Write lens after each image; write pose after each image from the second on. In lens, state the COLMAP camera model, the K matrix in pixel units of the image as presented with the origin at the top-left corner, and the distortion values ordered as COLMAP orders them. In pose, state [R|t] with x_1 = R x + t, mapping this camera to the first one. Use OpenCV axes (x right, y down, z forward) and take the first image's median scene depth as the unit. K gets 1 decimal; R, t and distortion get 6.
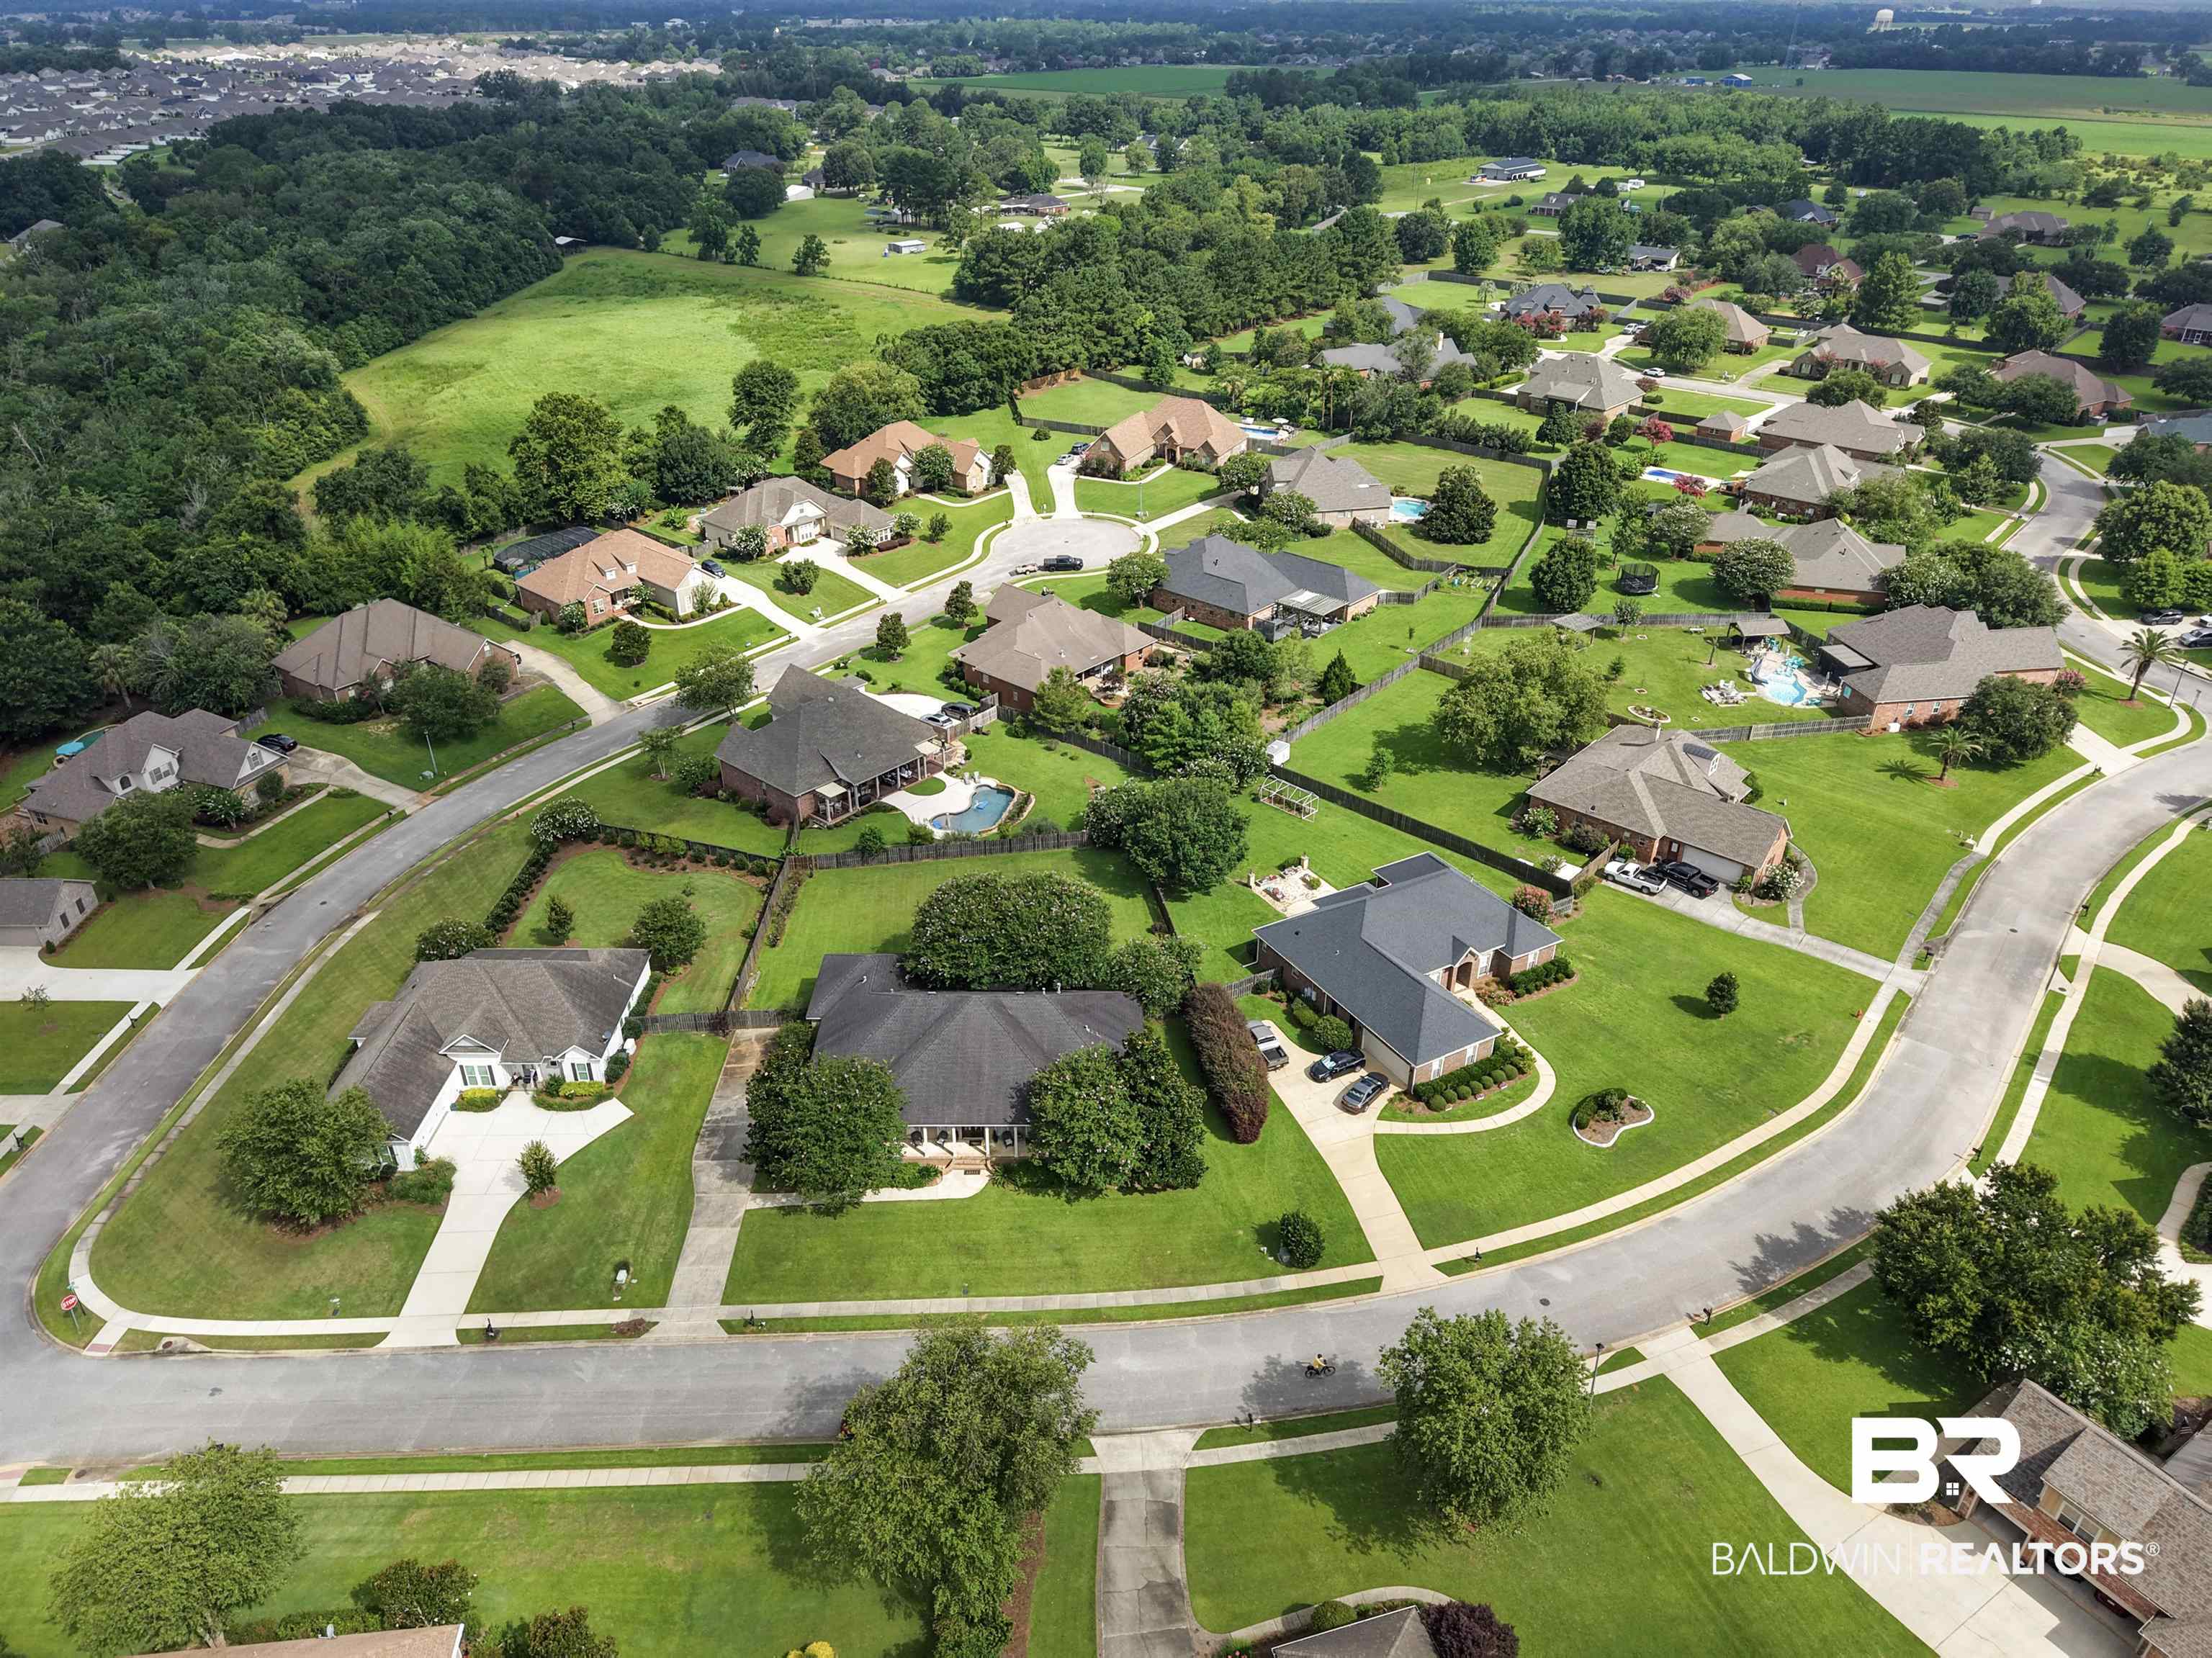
lens RADIAL K [[1465.4, 0, 1109.3], [0, 1465.4, 843.8], [0, 0, 1]] dist [0.023685, -0.022381]
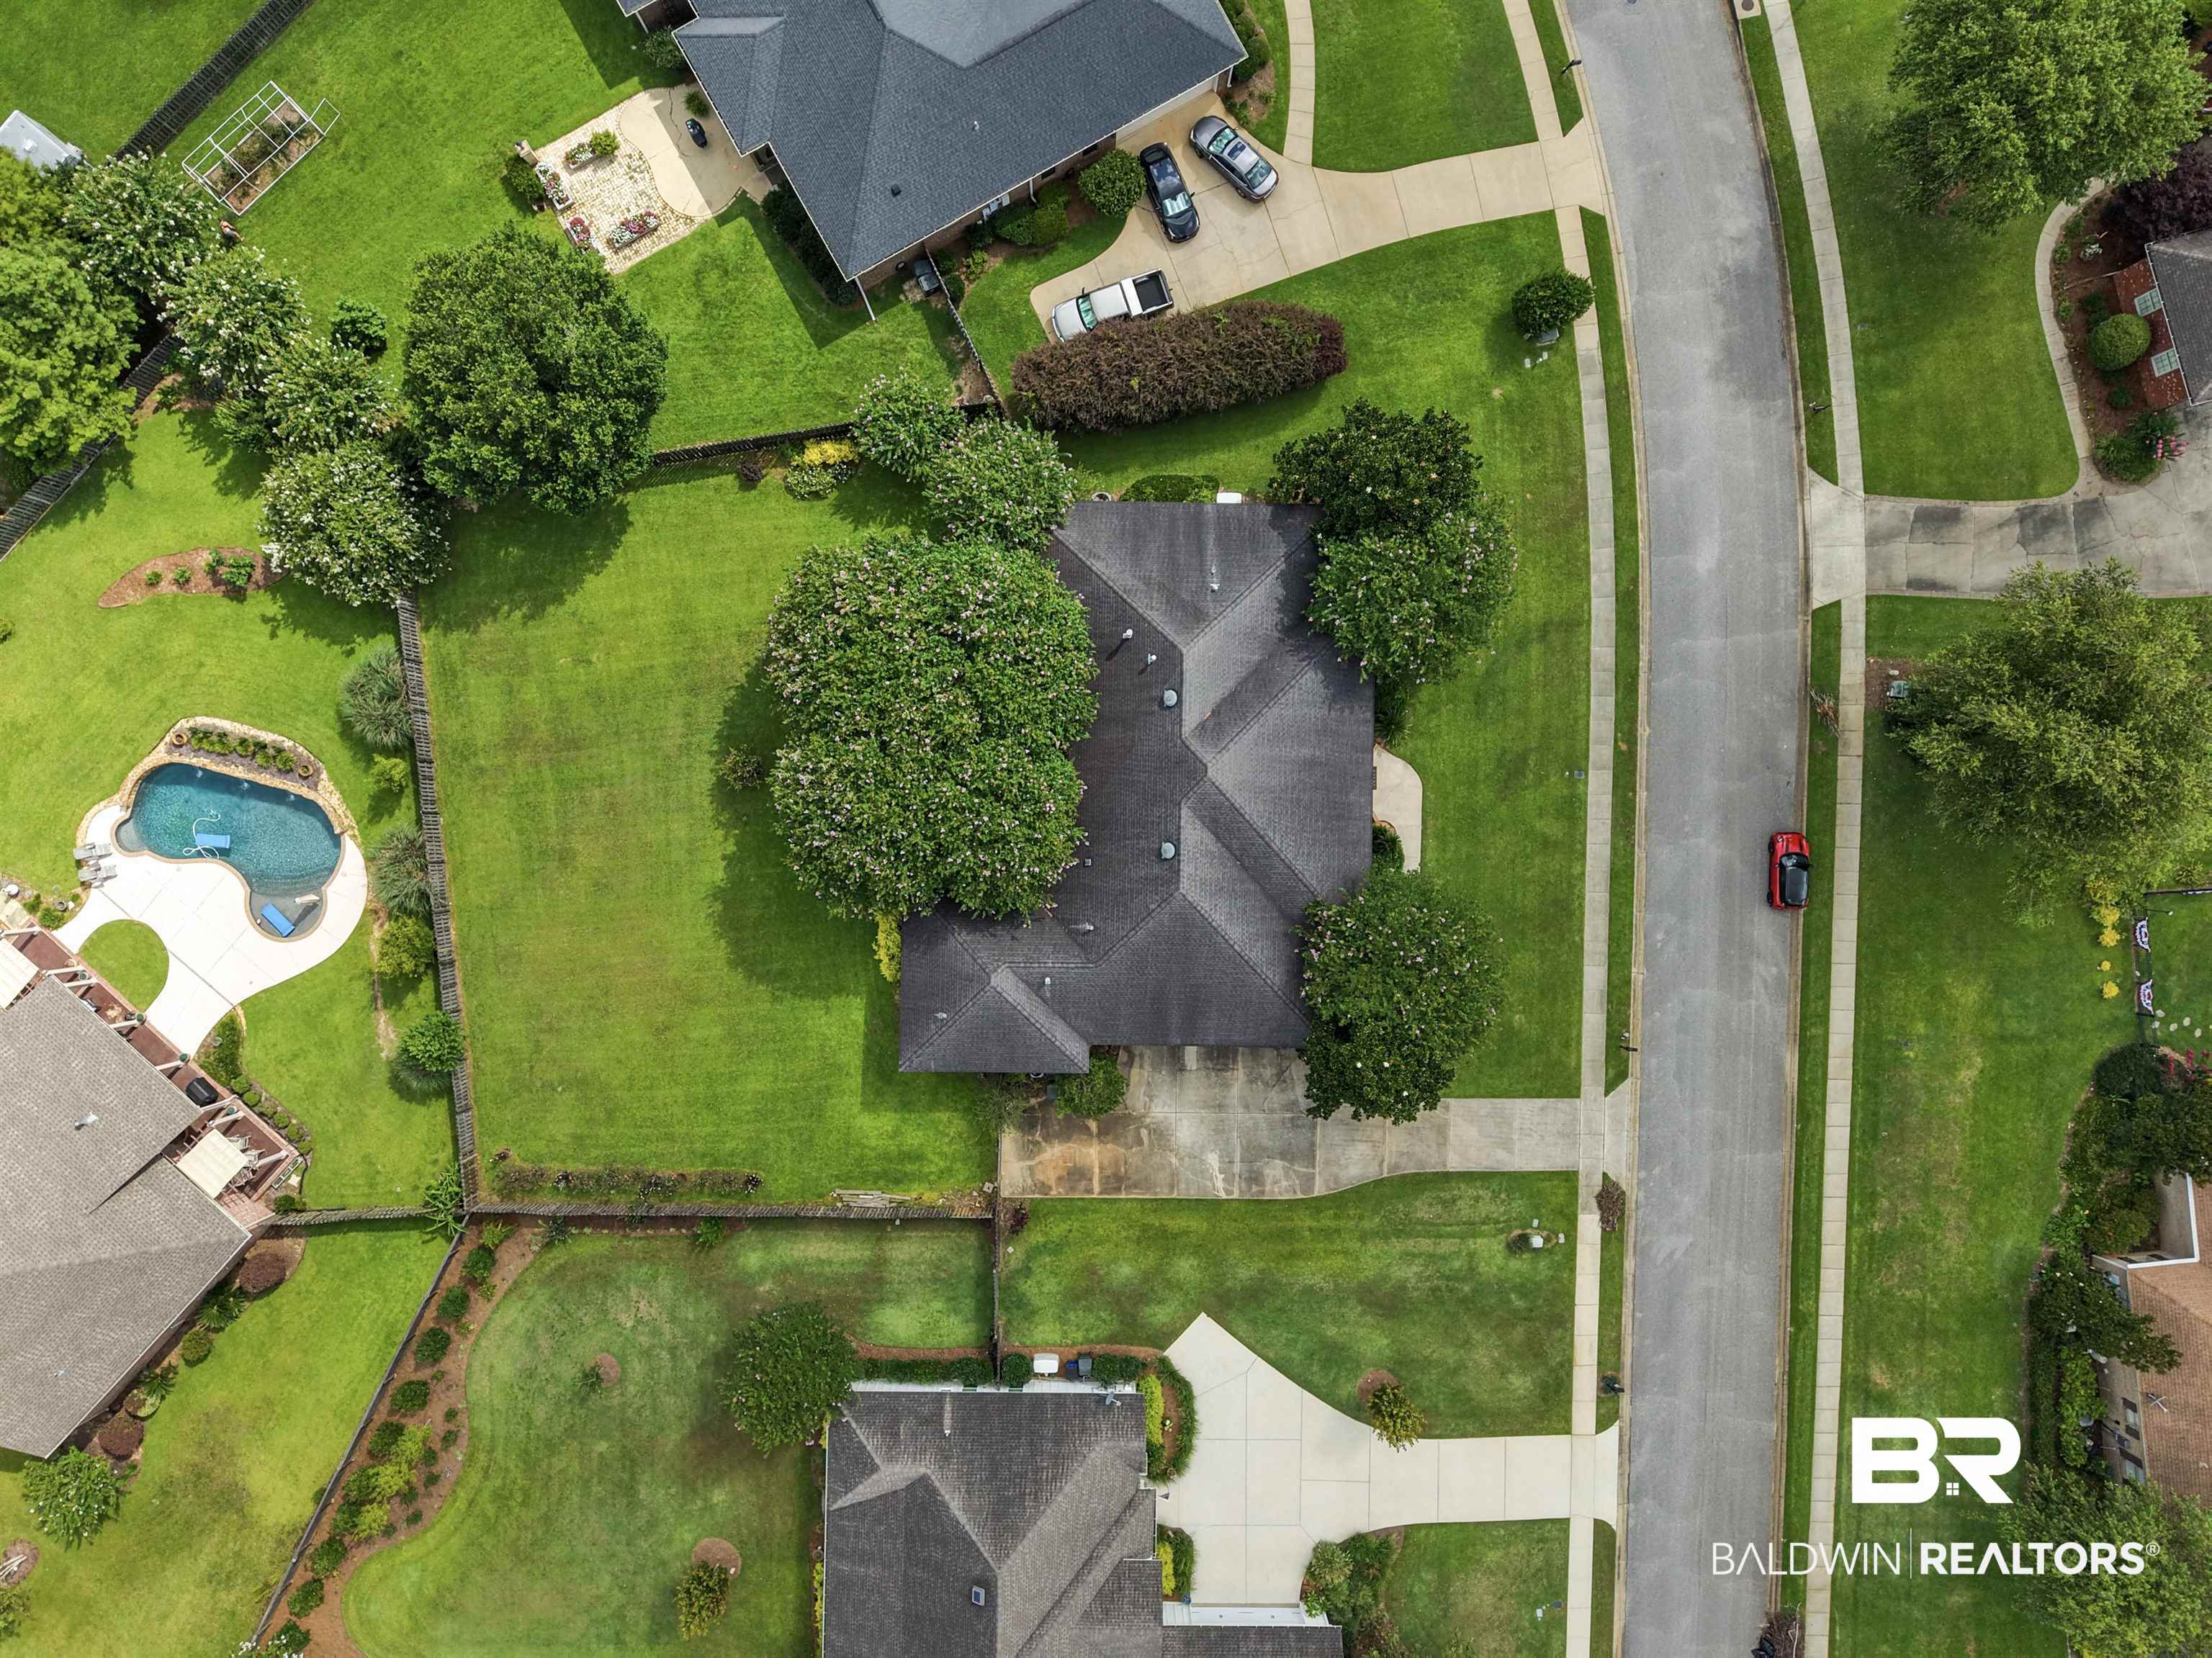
lens RADIAL K [[1479.4, 0, 1108.6], [0, 1479.4, 829.9], [0, 0, 1]] dist [0.029445, -0.030303]
pose [[0.019125, -0.999815, 0.002001, -0.094804], [0.490516, 0.011127, 0.871361, -0.335046], [-0.871222, -0.015683, 0.490639, 0.597597]]
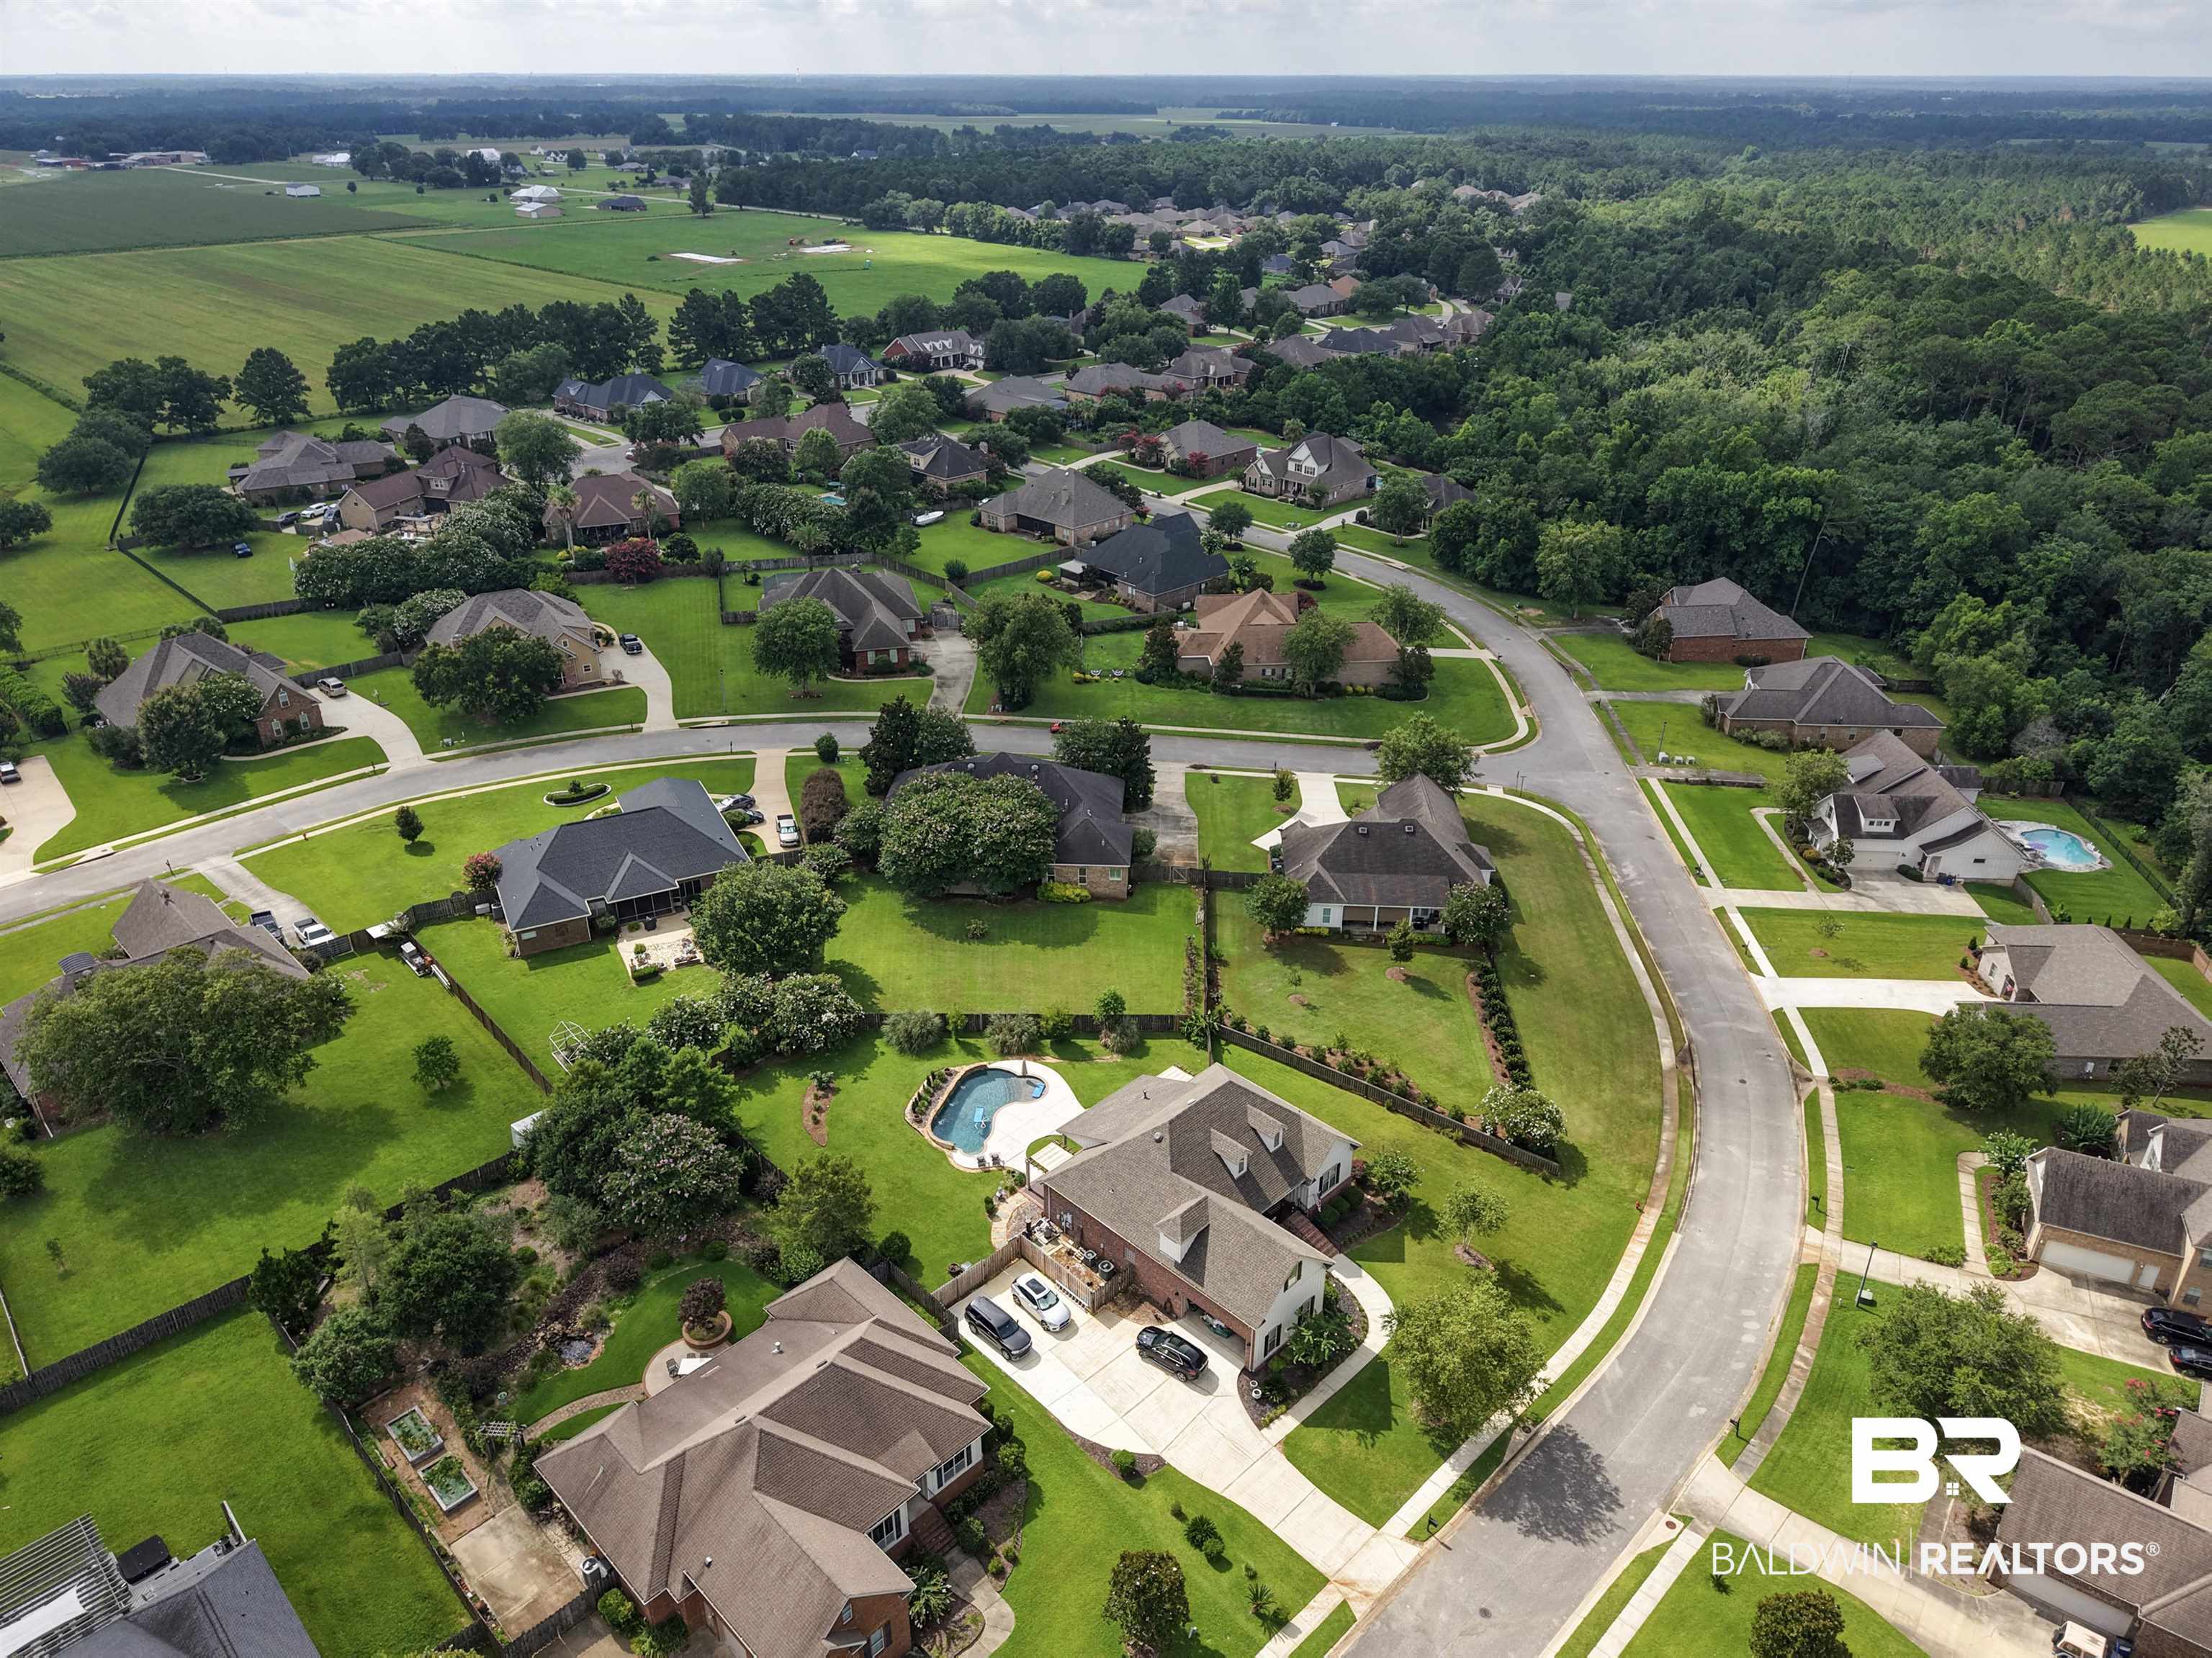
lens RADIAL K [[1479.4, 0, 1093.1], [0, 1479.4, 824.7], [0, 0, 1]] dist [0.029445, -0.030303]
pose [[-0.997714, -0.035459, 0.057521, -0.210314], [0.028957, 0.544770, 0.838085, -0.830803], [-0.061053, 0.837836, -0.542498, 1.454050]]
